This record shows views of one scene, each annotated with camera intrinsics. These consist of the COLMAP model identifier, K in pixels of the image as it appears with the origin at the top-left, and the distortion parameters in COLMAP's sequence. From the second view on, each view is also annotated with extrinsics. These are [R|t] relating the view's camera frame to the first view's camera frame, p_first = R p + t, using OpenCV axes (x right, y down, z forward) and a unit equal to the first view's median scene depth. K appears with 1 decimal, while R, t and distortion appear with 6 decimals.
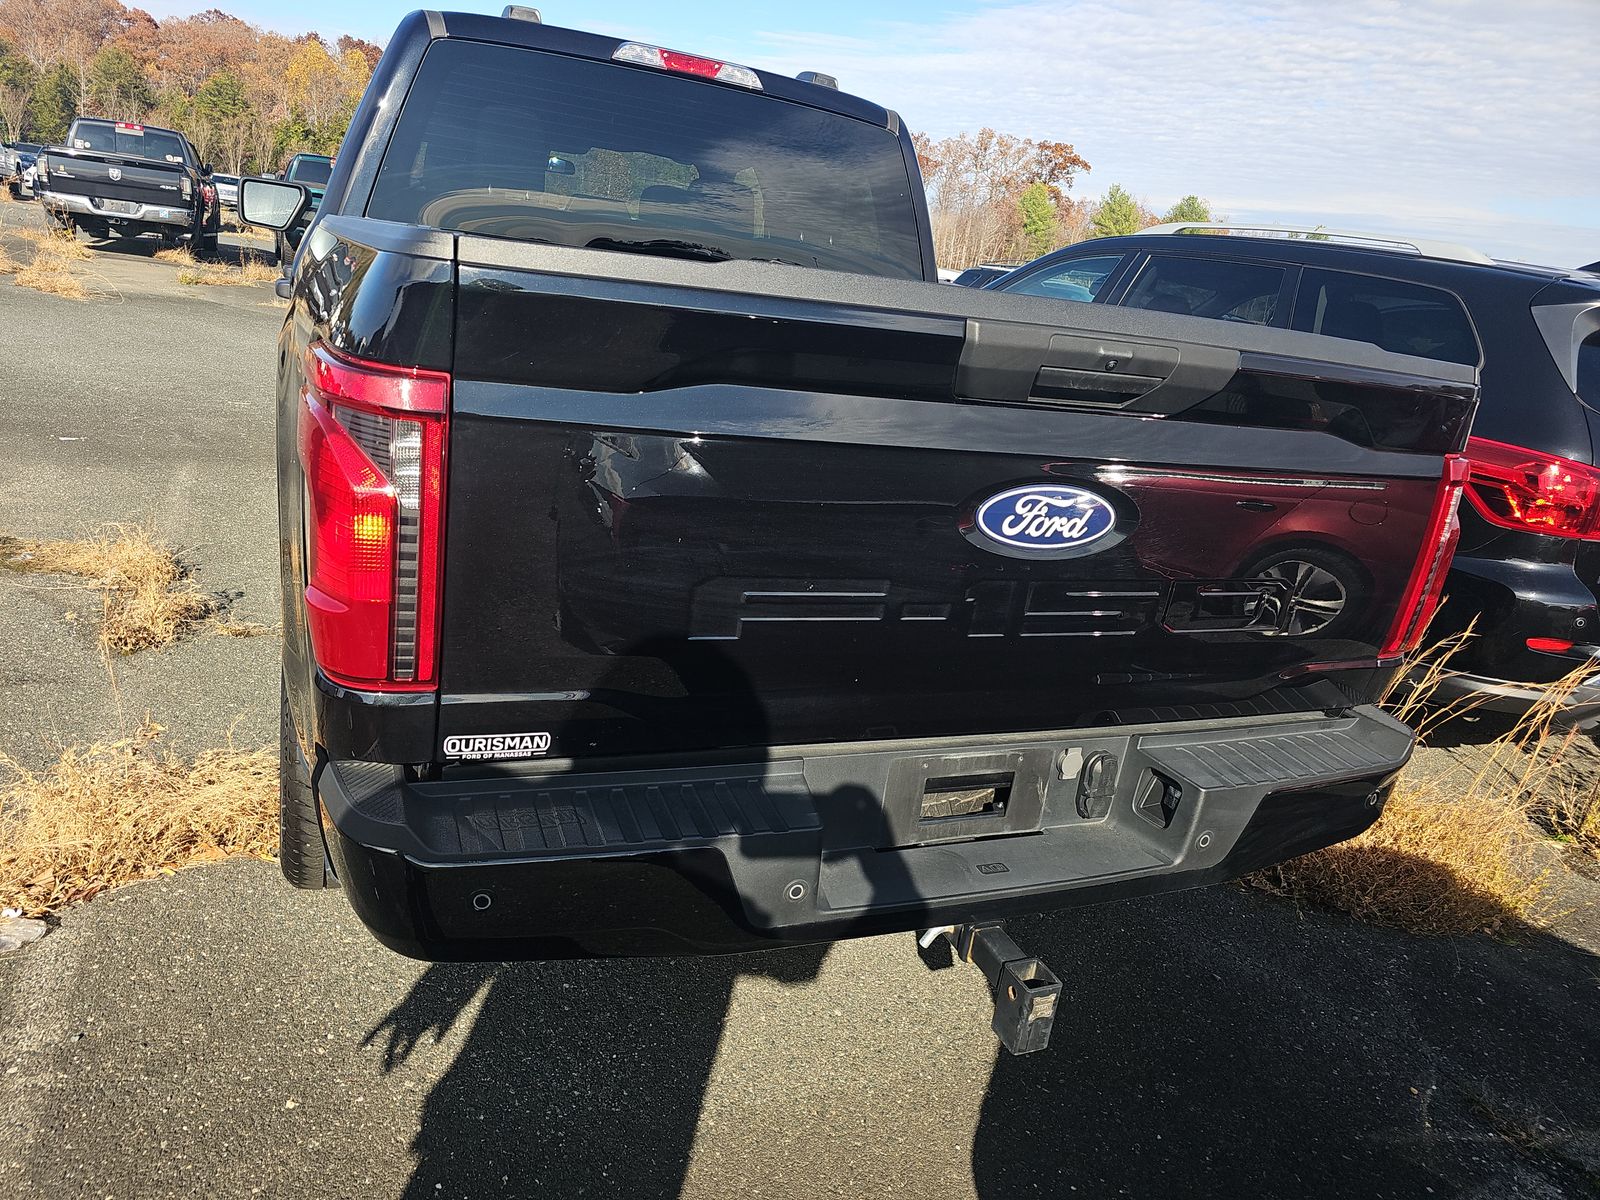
lens RADIAL K [[1075.3, 0, 800.0], [0, 1075.3, 600.0], [0, 0, 1]] dist [0.046734, -0.053881]
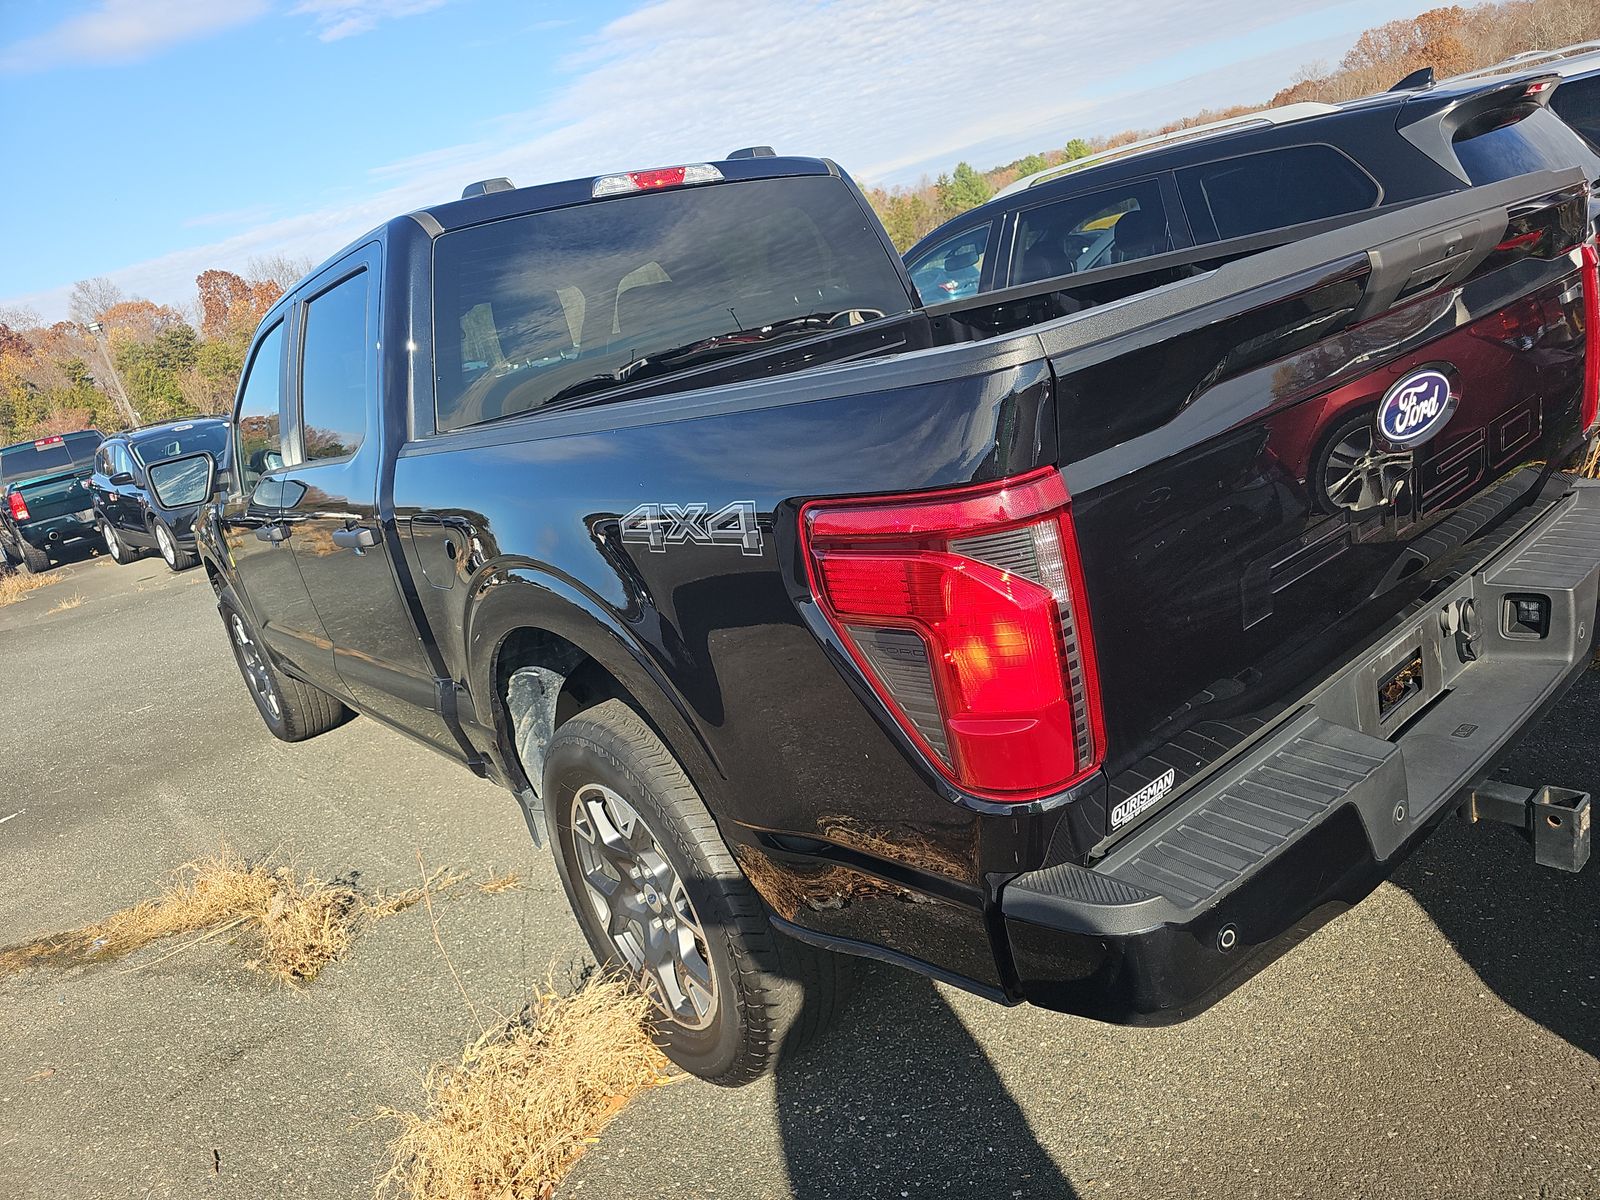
lens RADIAL K [[1075.3, 0, 800.0], [0, 1075.3, 600.0], [0, 0, 1]] dist [0.046734, -0.053881]
pose [[0.899344, -0.399704, 0.177250, -0.506880], [0.407055, 0.913386, -0.005629, -0.121058], [-0.159648, 0.077213, 0.984150, 0.028232]]
